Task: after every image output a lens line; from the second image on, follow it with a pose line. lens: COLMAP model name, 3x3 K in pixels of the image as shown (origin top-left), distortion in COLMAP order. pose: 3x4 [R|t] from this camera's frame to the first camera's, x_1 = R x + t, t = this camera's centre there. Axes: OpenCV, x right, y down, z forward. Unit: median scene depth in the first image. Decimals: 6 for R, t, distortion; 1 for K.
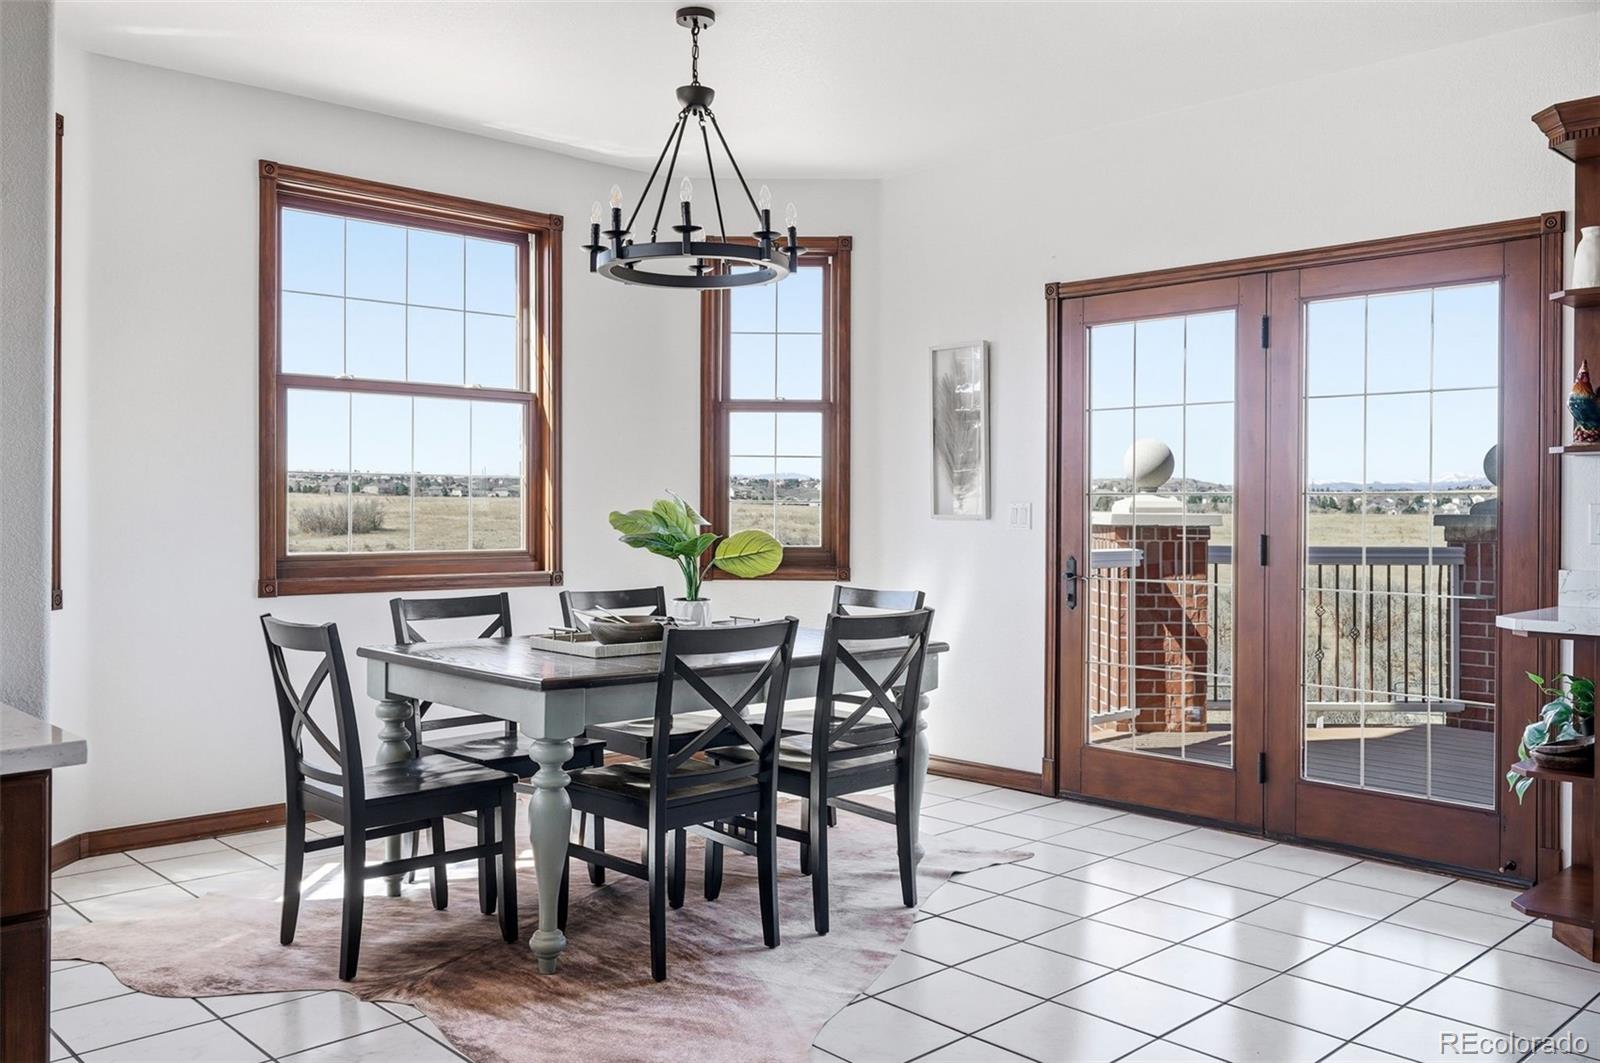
lens RADIAL K [[1333.8, 0, 803.0], [0, 1333.8, 515.5], [0, 0, 1]] dist [-0.009308, 0.005896]
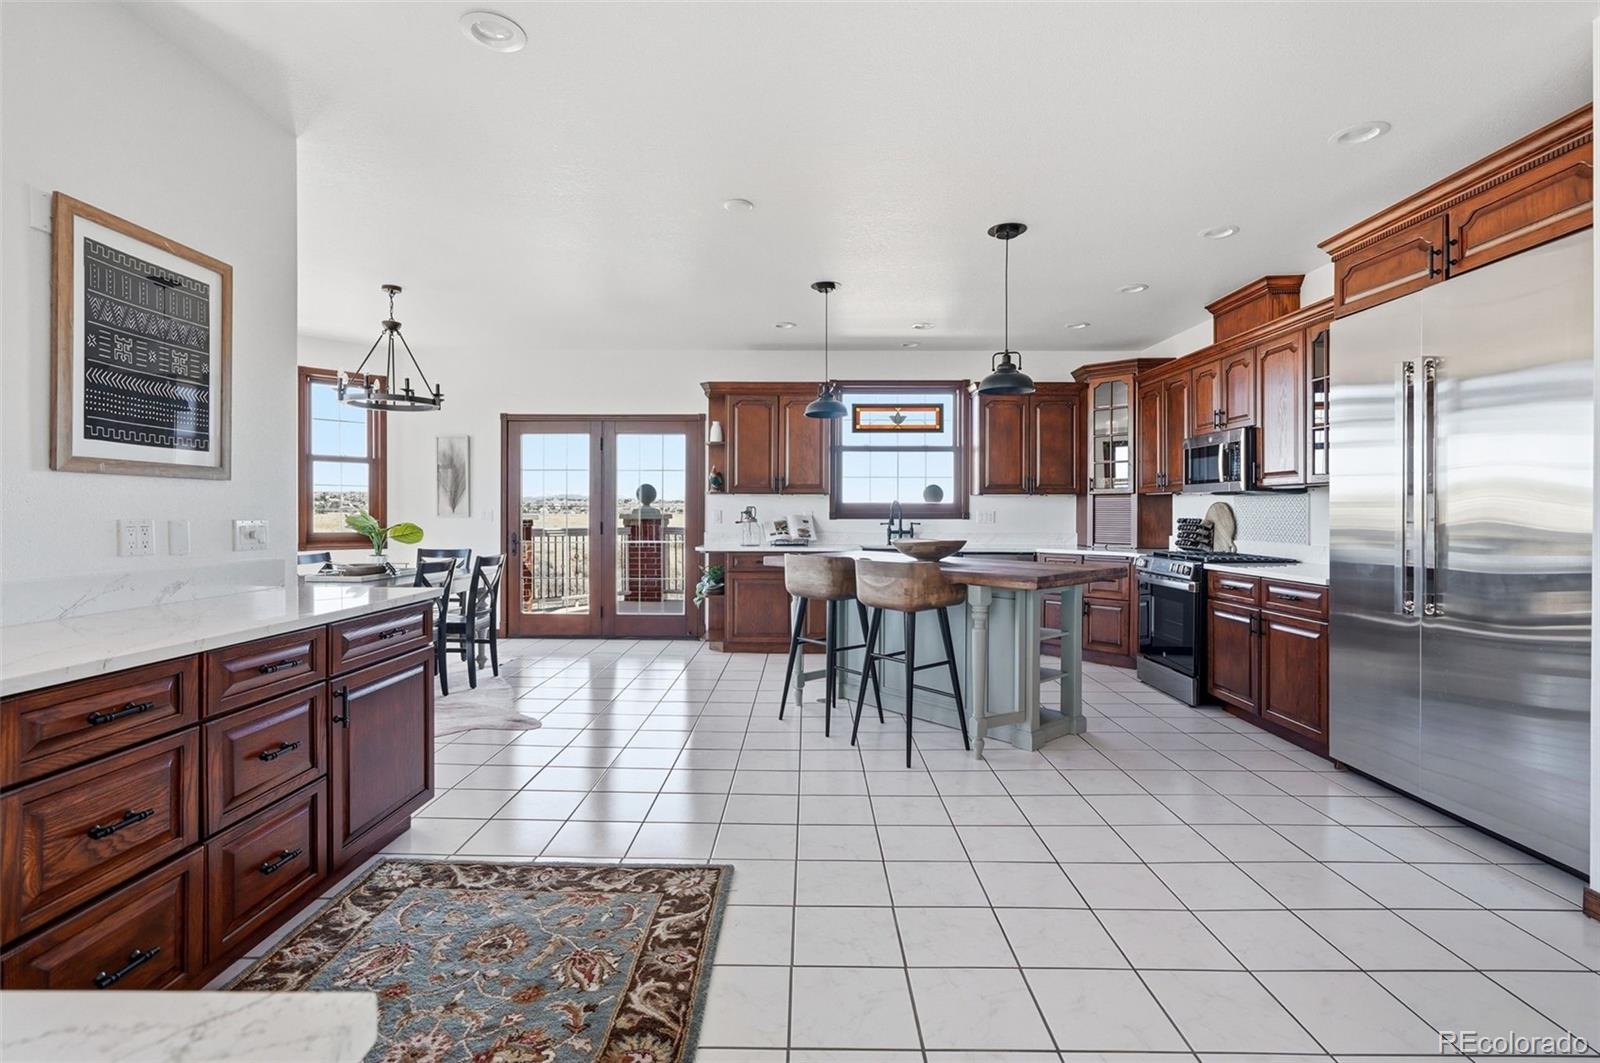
lens RADIAL K [[737.6, 0, 805.1], [0, 737.6, 517.4], [0, 0, 1]] dist [-0.005071, 0.001312]
pose [[0.697352, -0.006989, 0.716695, -0.476424], [0.005236, 0.999975, 0.004657, 0.000616], [-0.716710, 0.000505, 0.697371, -0.336843]]
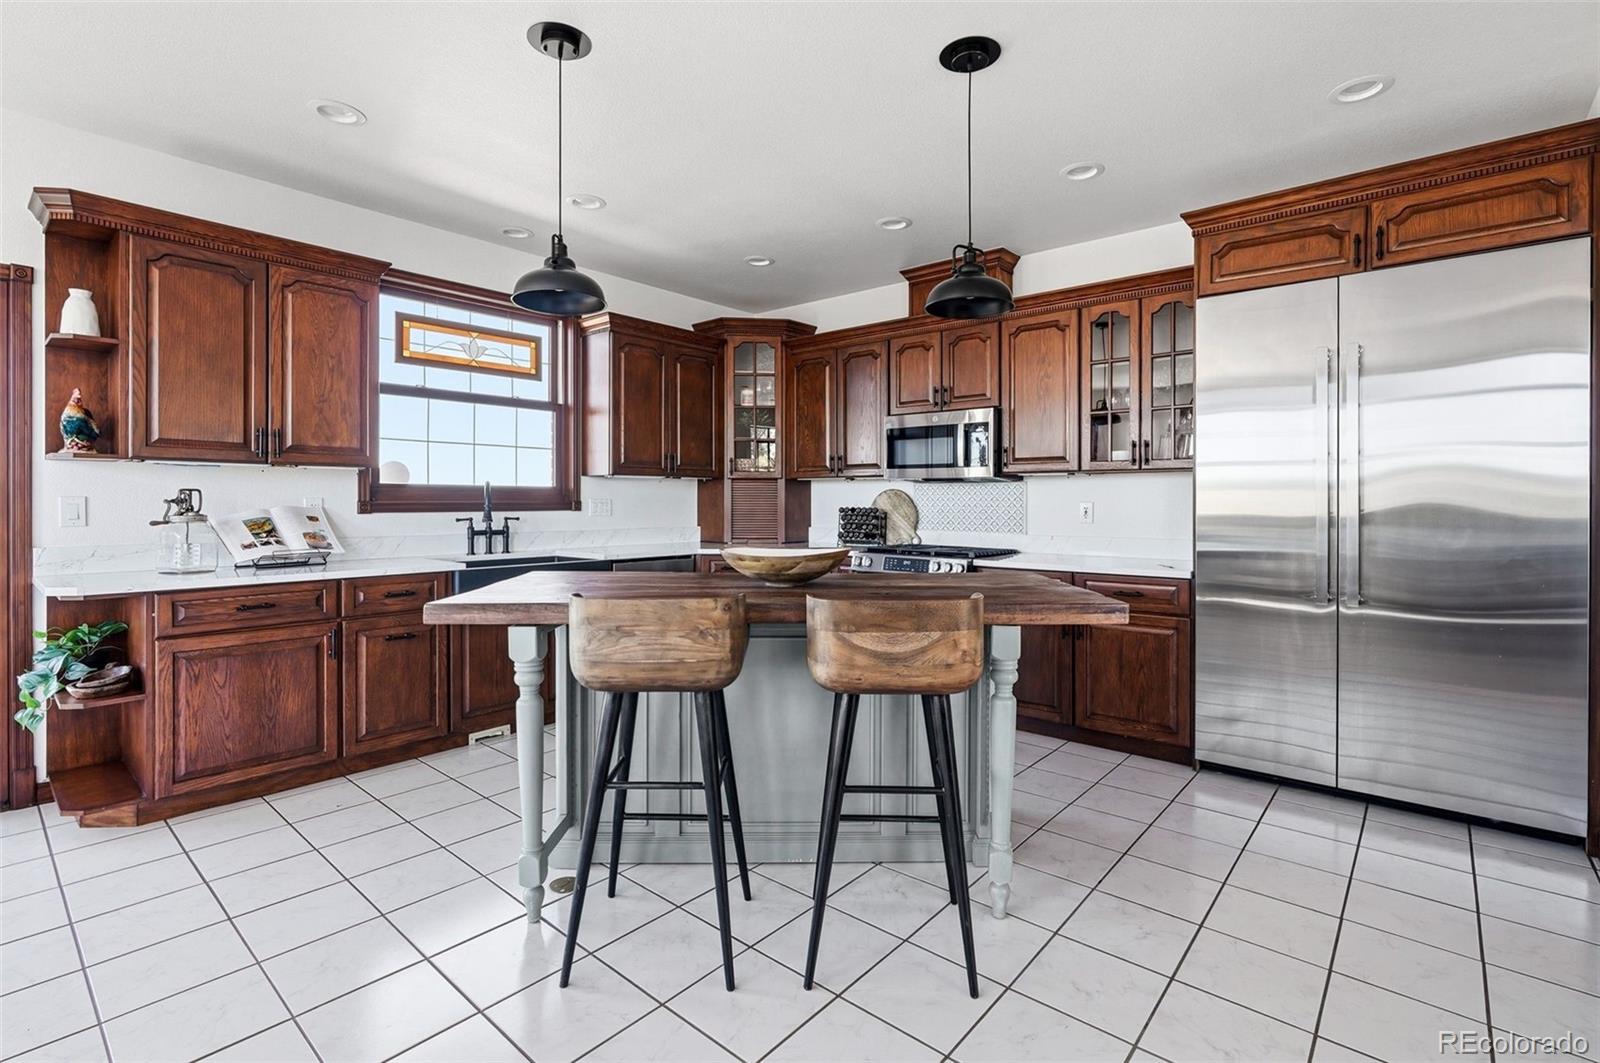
lens RADIAL K [[737.6, 0, 797.4], [0, 737.6, 504.9], [0, 0, 1]] dist [-0.005071, 0.001312]
pose [[-0.092711, -0.009416, 0.995649, -0.201295], [0.005259, 0.999937, 0.009946, -0.003856], [-0.995679, 0.006159, -0.092655, 0.332998]]
